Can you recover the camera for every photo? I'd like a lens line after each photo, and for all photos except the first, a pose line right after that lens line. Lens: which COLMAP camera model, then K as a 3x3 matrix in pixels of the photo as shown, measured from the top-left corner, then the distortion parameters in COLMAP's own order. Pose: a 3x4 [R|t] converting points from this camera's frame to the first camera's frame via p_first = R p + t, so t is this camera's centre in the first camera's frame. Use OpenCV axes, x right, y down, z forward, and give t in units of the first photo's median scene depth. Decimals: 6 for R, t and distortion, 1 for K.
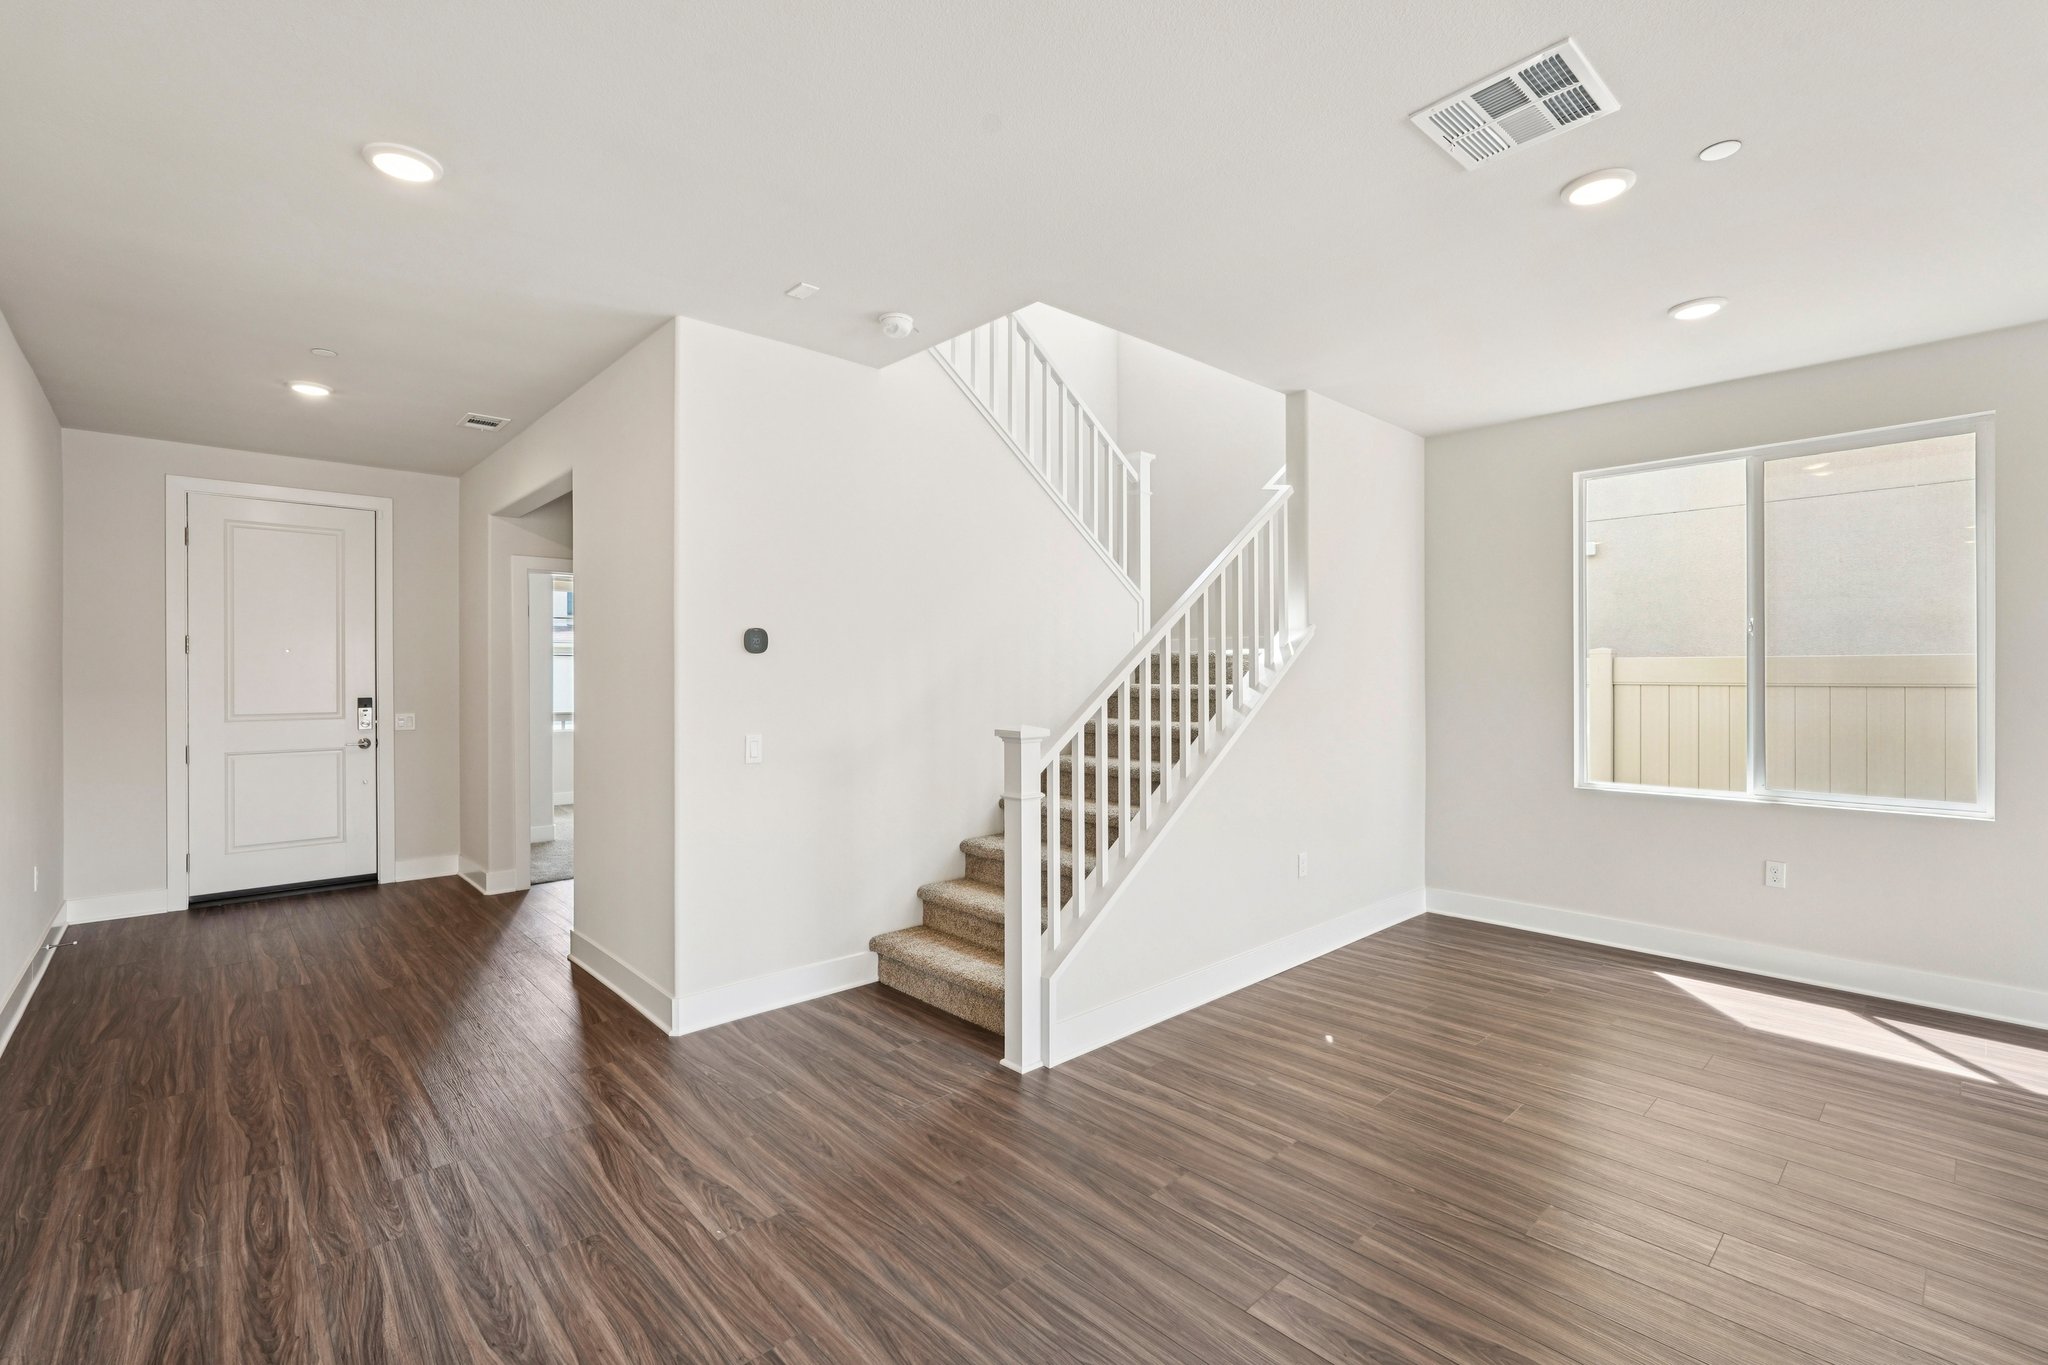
lens RADIAL K [[900.3, 0, 1002.1], [0, 900.3, 688.4], [0, 0, 1]] dist [-0.017220, 0.007211]
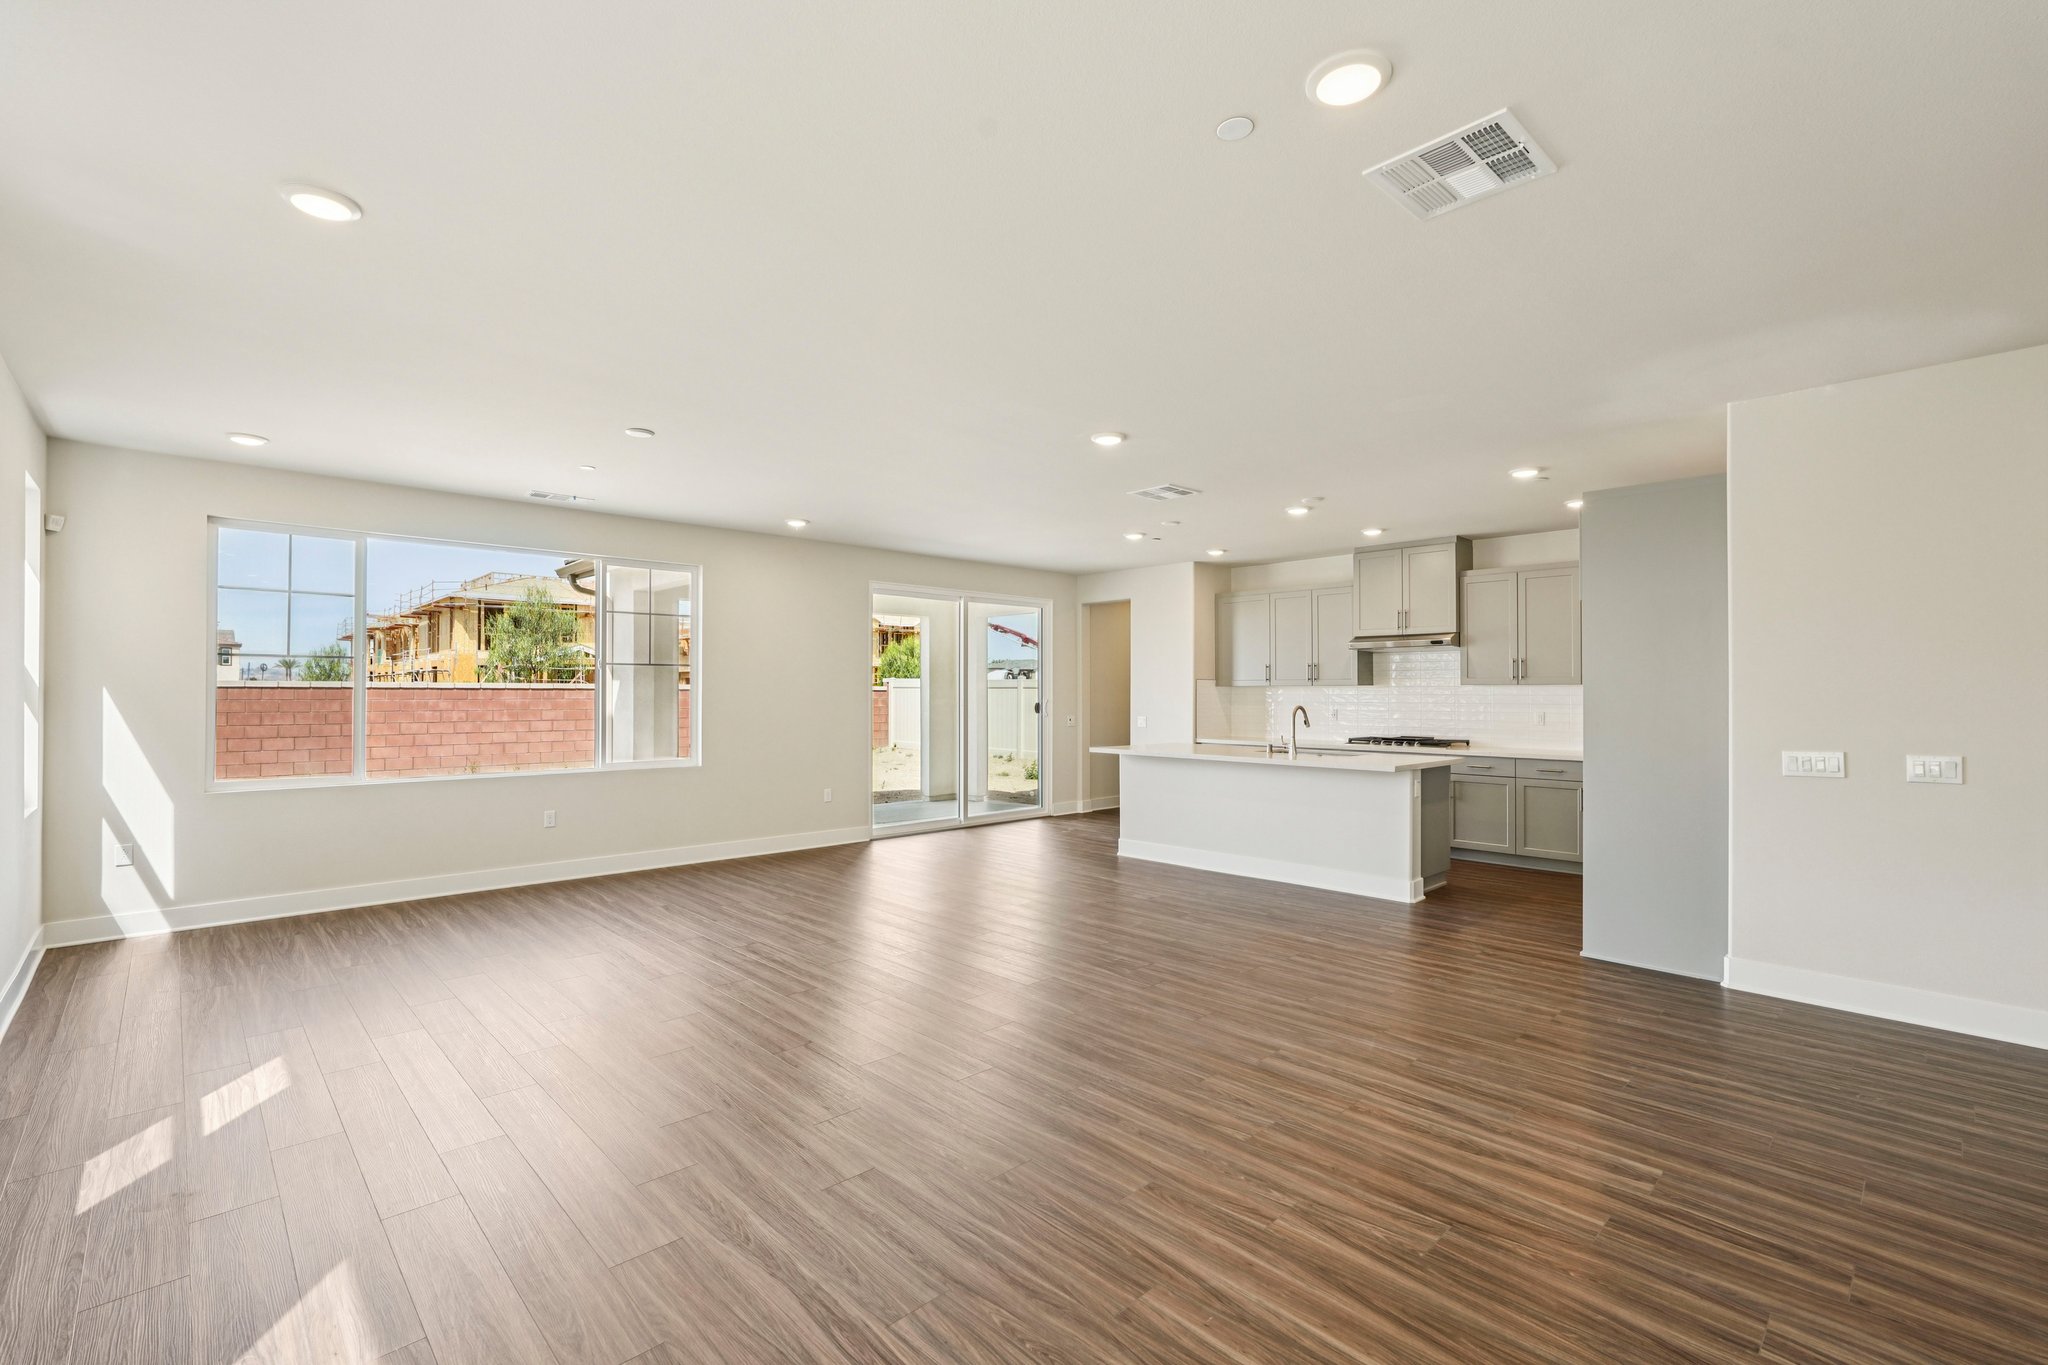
lens RADIAL K [[900.3, 0, 1012.8], [0, 900.3, 690.8], [0, 0, 1]] dist [-0.017220, 0.007211]
pose [[-0.999657, -0.000725, -0.026176, 0.579998], [-0.001009, 0.999940, 0.010863, -0.016280], [0.026166, 0.010885, -0.999598, 1.041881]]
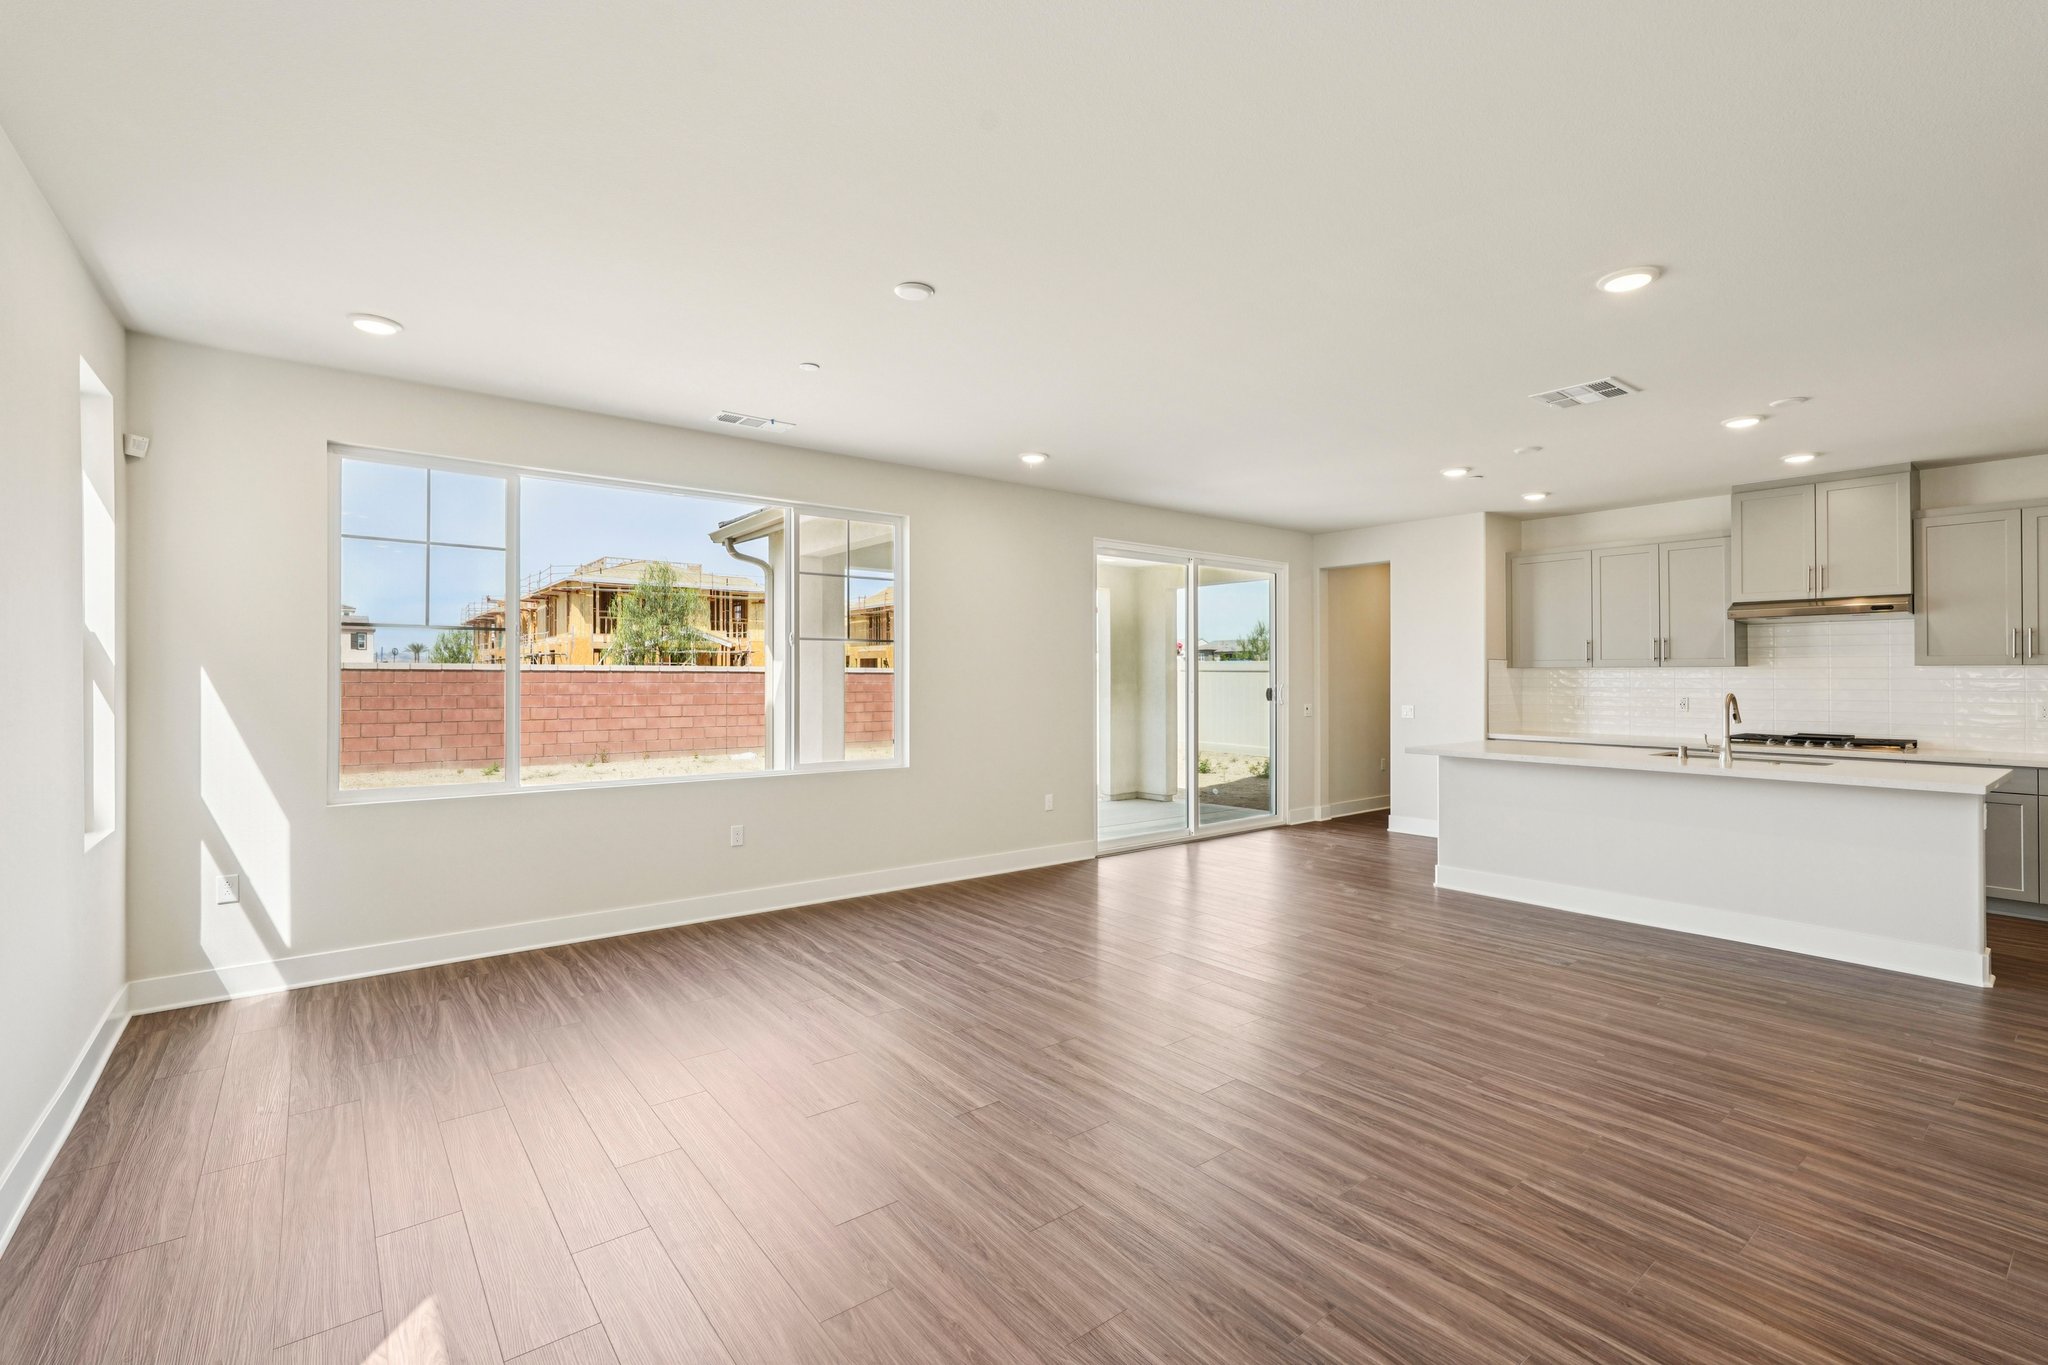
lens RADIAL K [[900.3, 0, 1012.6], [0, 900.3, 683.1], [0, 0, 1]] dist [-0.017220, 0.007211]
pose [[-0.997657, -0.001879, 0.068394, 0.878717], [-0.000457, 0.999783, 0.020806, -0.010306], [-0.068418, 0.020726, -0.997441, 0.669069]]
